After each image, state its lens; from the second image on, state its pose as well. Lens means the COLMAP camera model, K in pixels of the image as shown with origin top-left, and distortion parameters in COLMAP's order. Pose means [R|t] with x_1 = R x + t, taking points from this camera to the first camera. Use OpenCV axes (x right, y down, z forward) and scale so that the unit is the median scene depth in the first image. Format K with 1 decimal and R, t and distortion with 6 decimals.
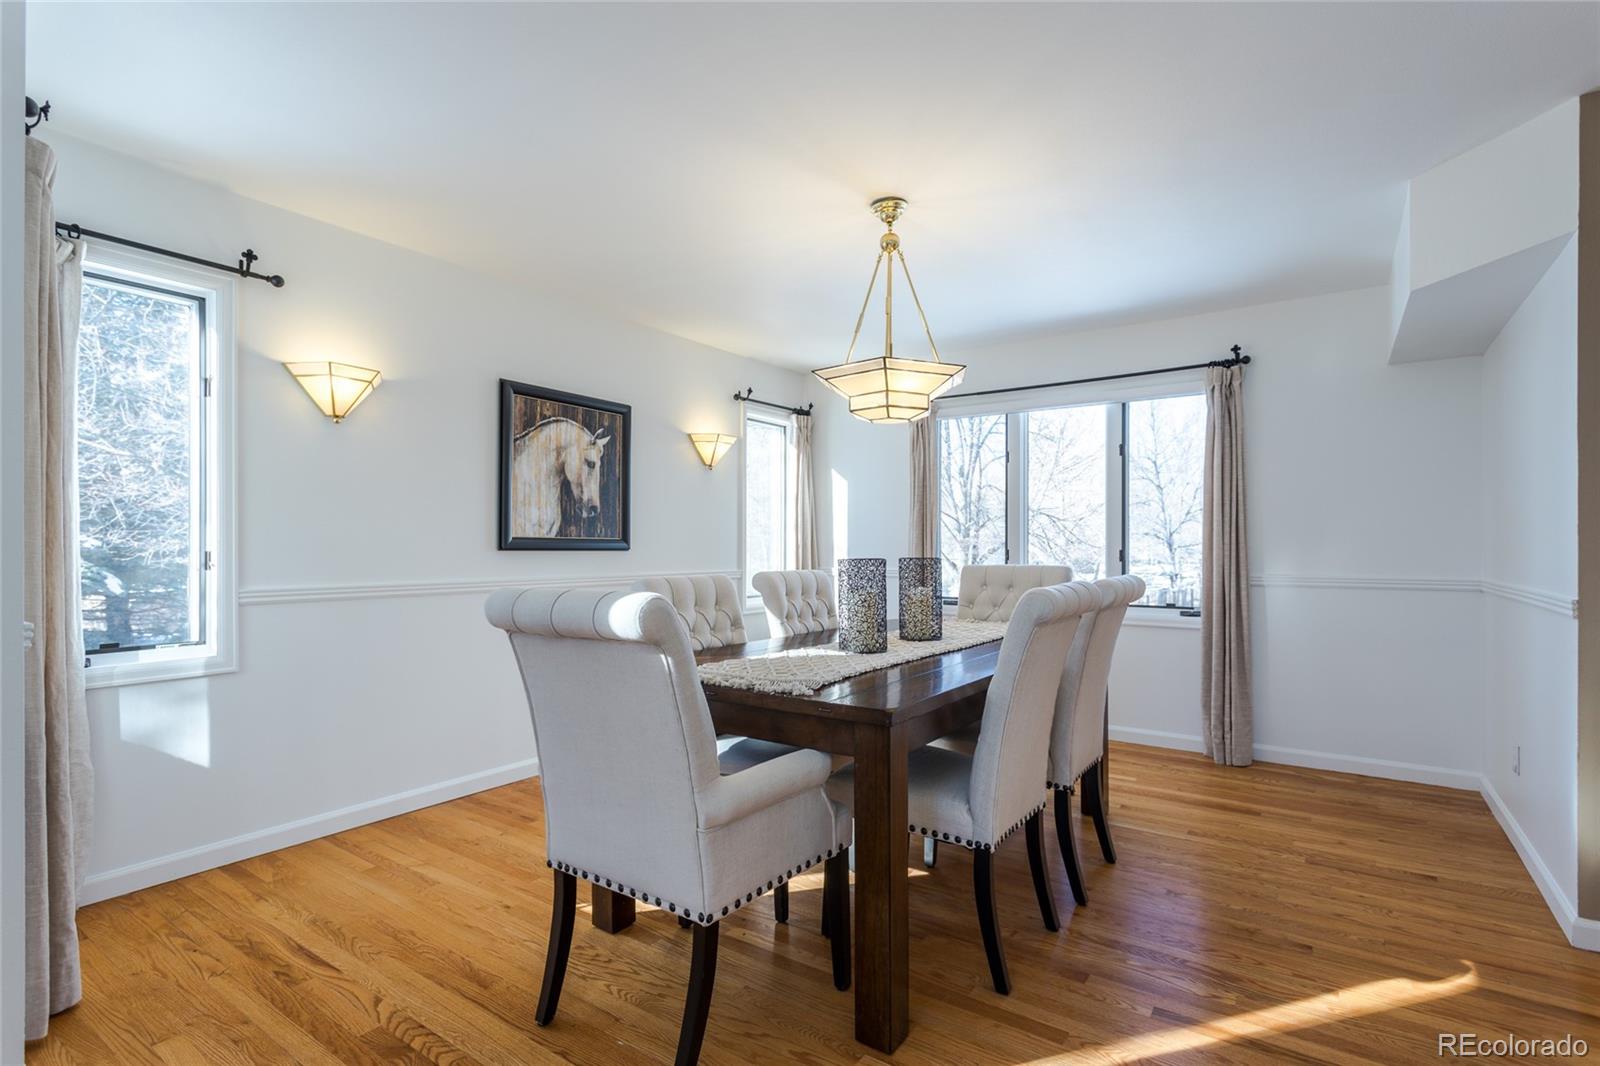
lens RADIAL K [[793.4, 0, 800.1], [0, 793.4, 544.9], [0, 0, 1]] dist [-0.016011, 0.001719]
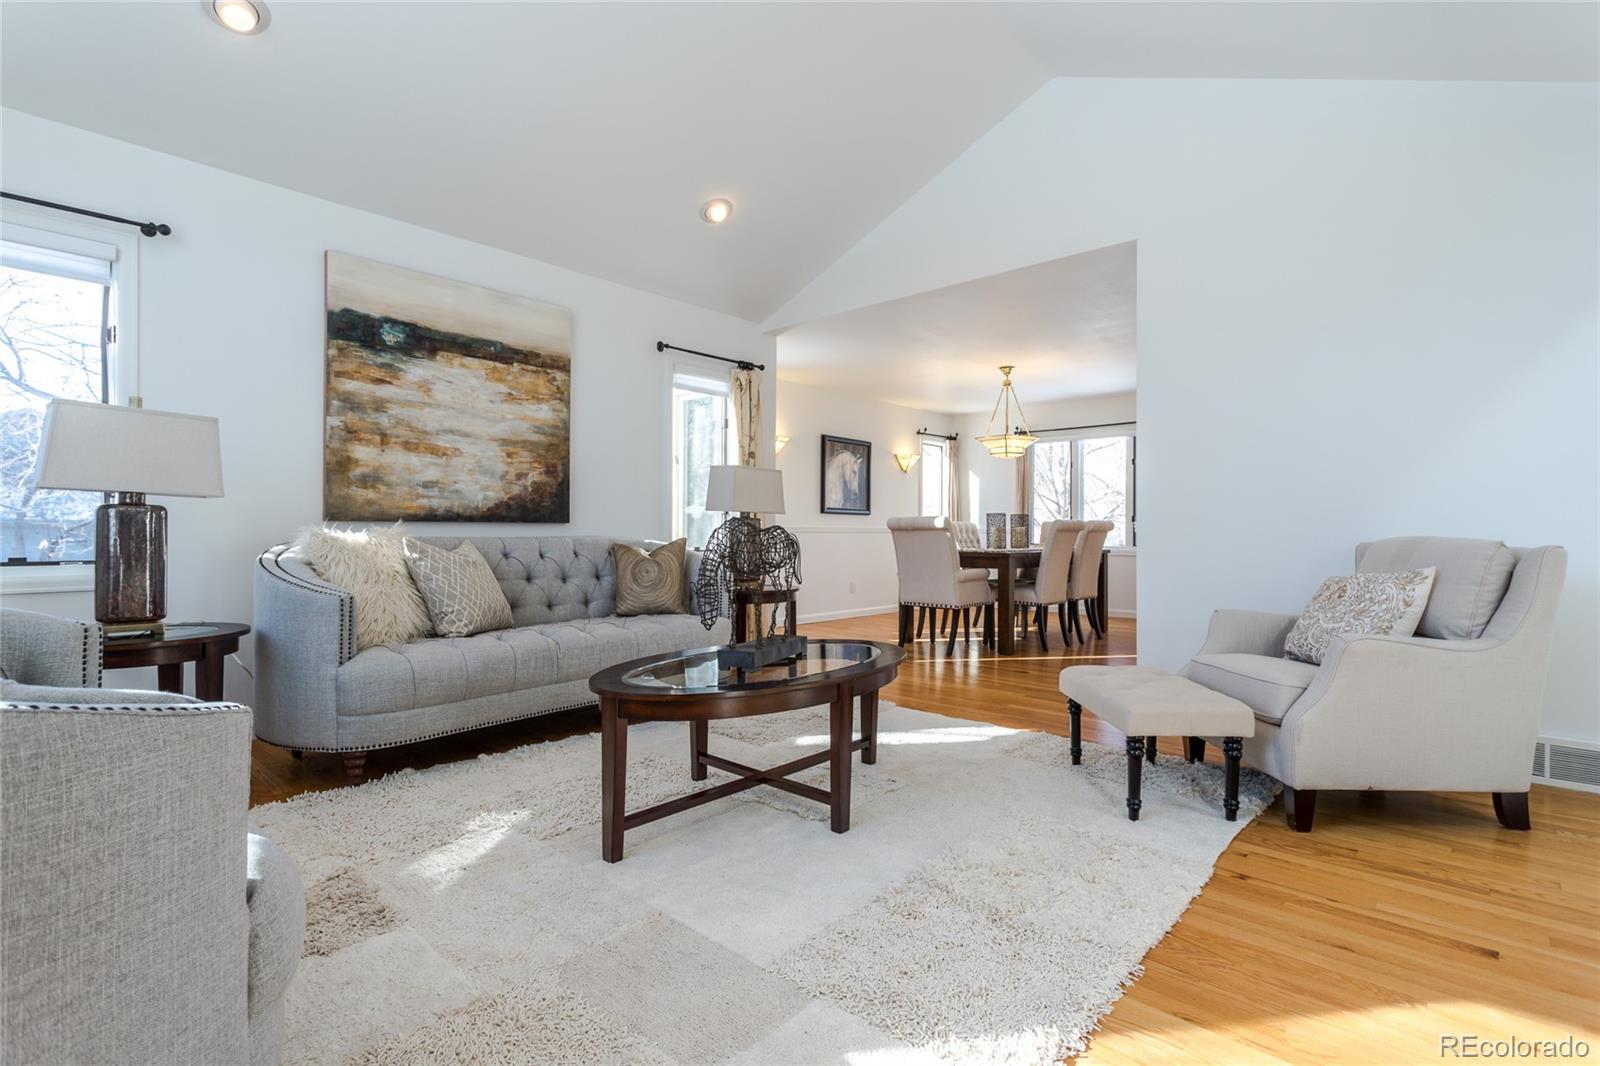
lens RADIAL K [[793.4, 0, 806.1], [0, 793.4, 530.4], [0, 0, 1]] dist [-0.016011, 0.001719]
pose [[0.992715, 0.002111, -0.120472, -0.147448], [-0.002157, 0.999998, -0.000247, 0.049055], [0.120471, 0.000505, 0.992717, -1.064267]]
